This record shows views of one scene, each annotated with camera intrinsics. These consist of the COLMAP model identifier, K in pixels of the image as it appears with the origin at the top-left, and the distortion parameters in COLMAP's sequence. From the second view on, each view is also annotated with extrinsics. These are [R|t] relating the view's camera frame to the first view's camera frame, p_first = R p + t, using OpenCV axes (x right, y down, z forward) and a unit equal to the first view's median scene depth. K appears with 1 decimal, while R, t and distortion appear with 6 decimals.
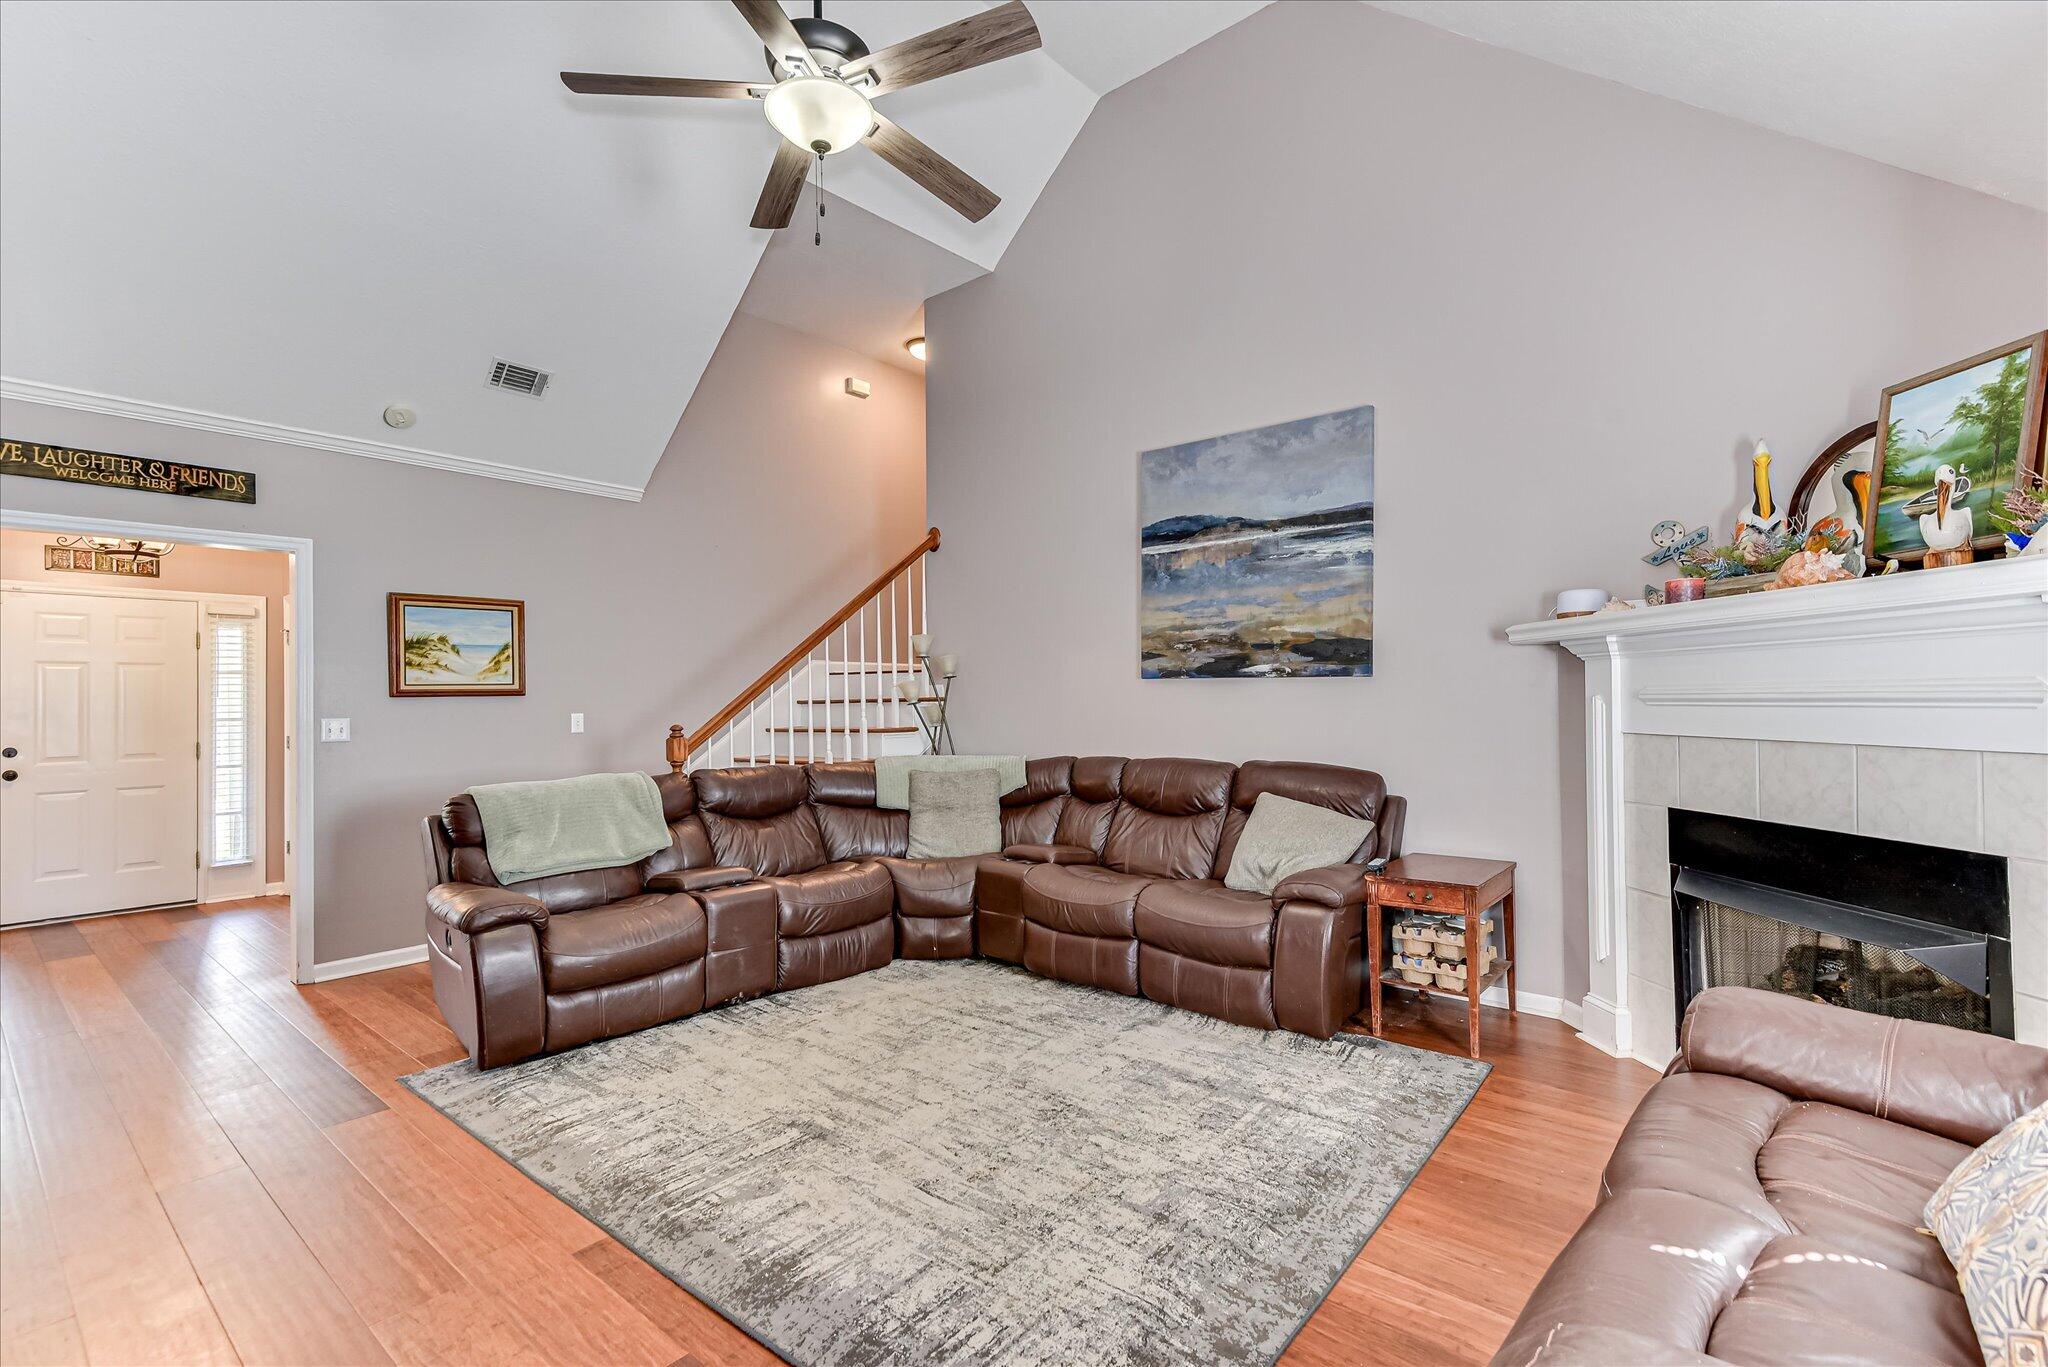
lens RADIAL K [[975.5, 0, 1020.5], [0, 975.5, 677.3], [0, 0, 1]] dist [0.035624, -0.002579]
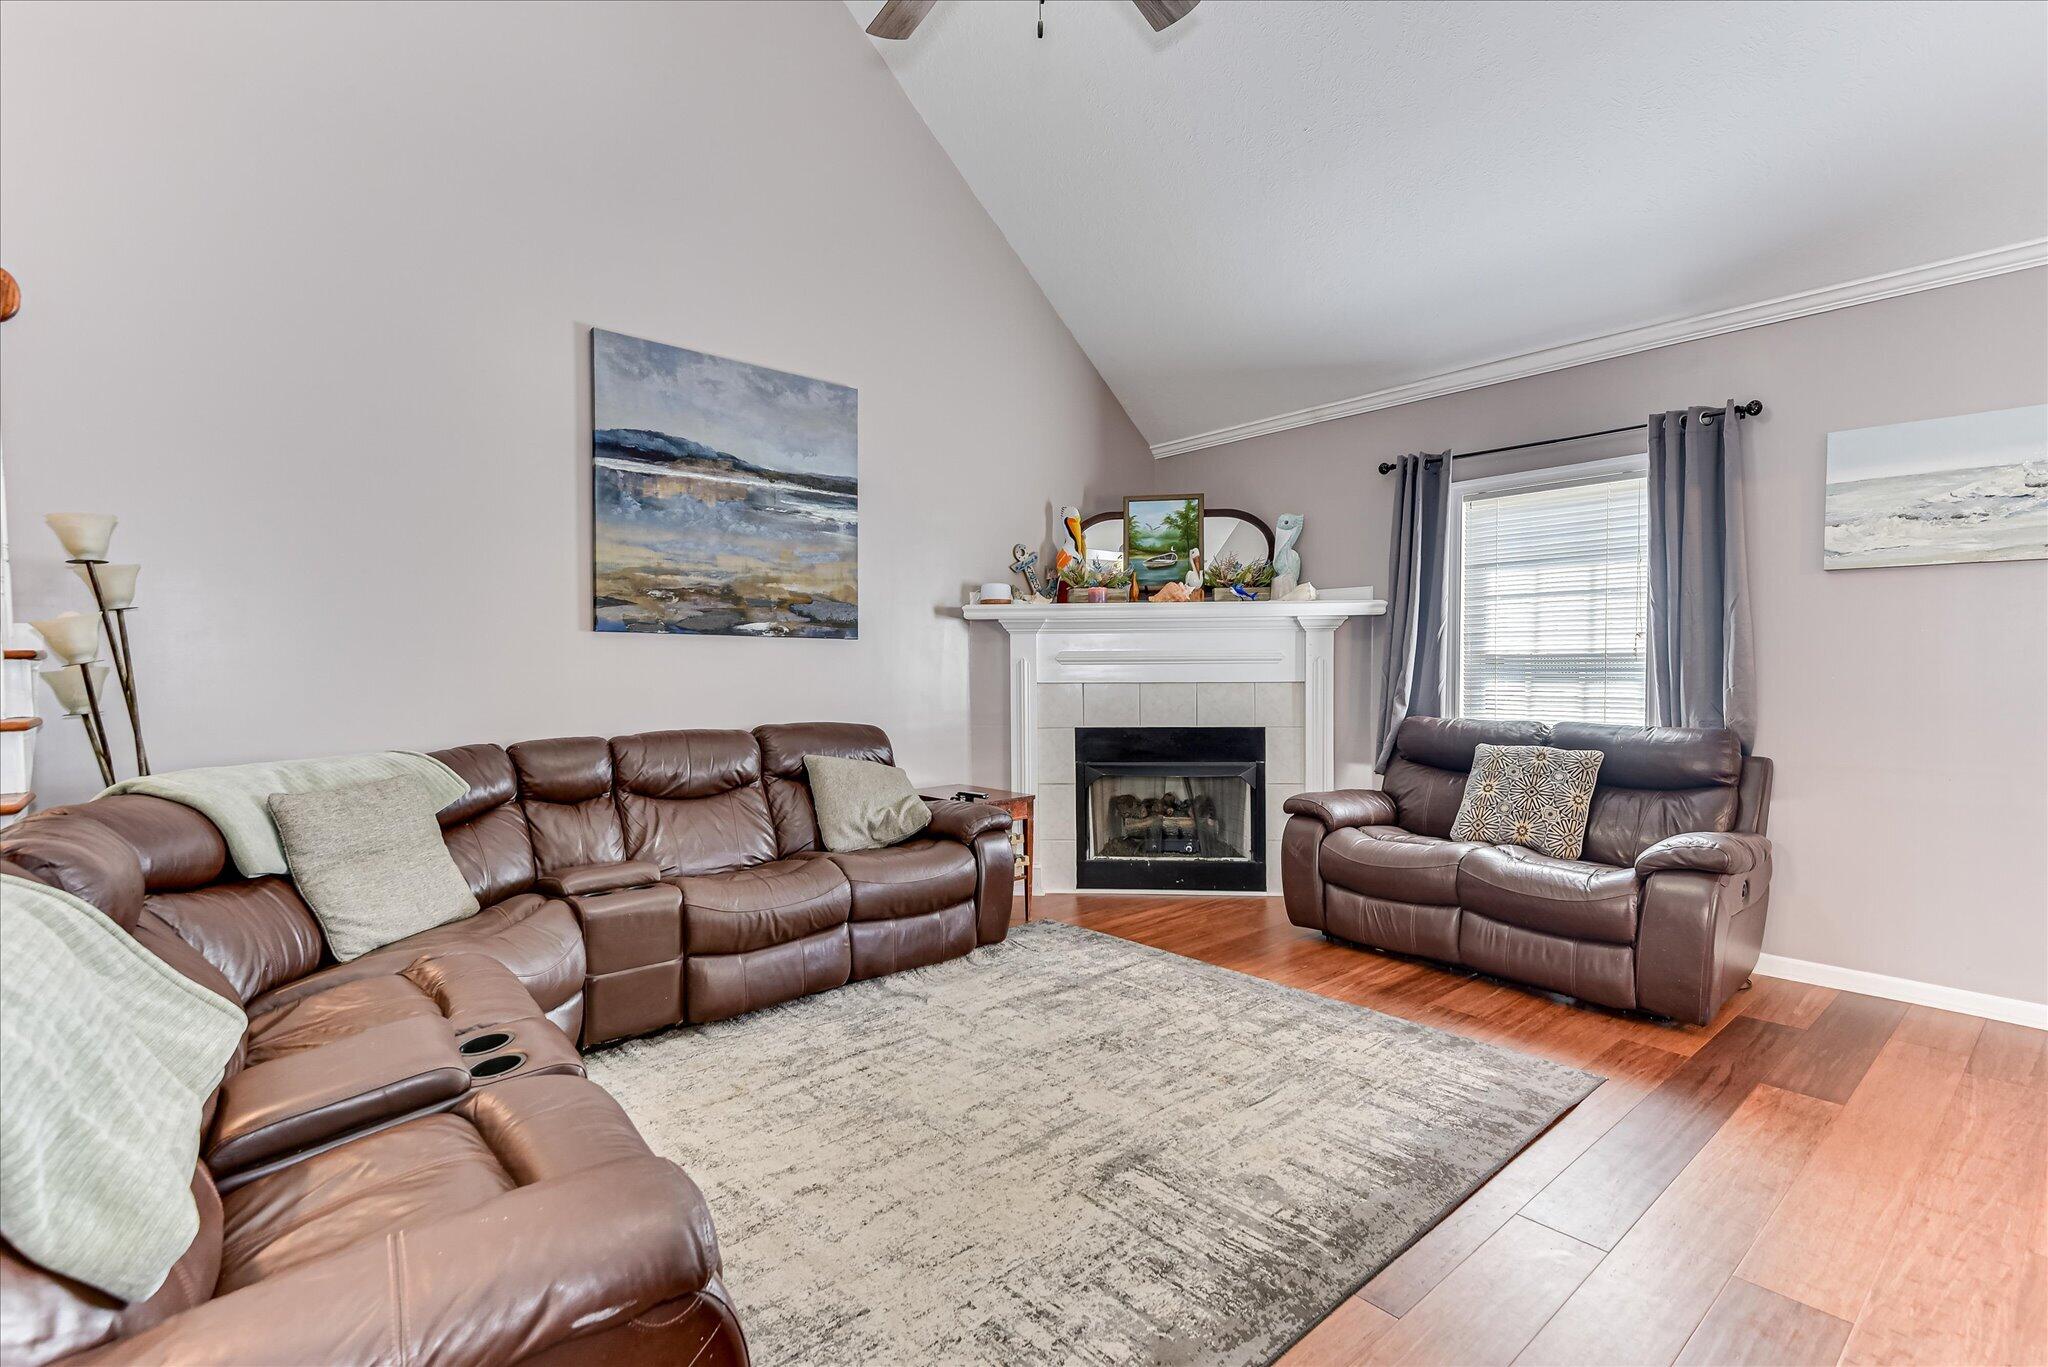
lens RADIAL K [[1015.0, 0, 1037.8], [0, 1015.0, 682.2], [0, 0, 1]] dist [0.057890, -0.000929]
pose [[0.086167, -0.010032, 0.996230, -0.753676], [-0.017451, 0.999781, 0.011577, 0.030393], [-0.996128, -0.018382, 0.085973, 0.699831]]
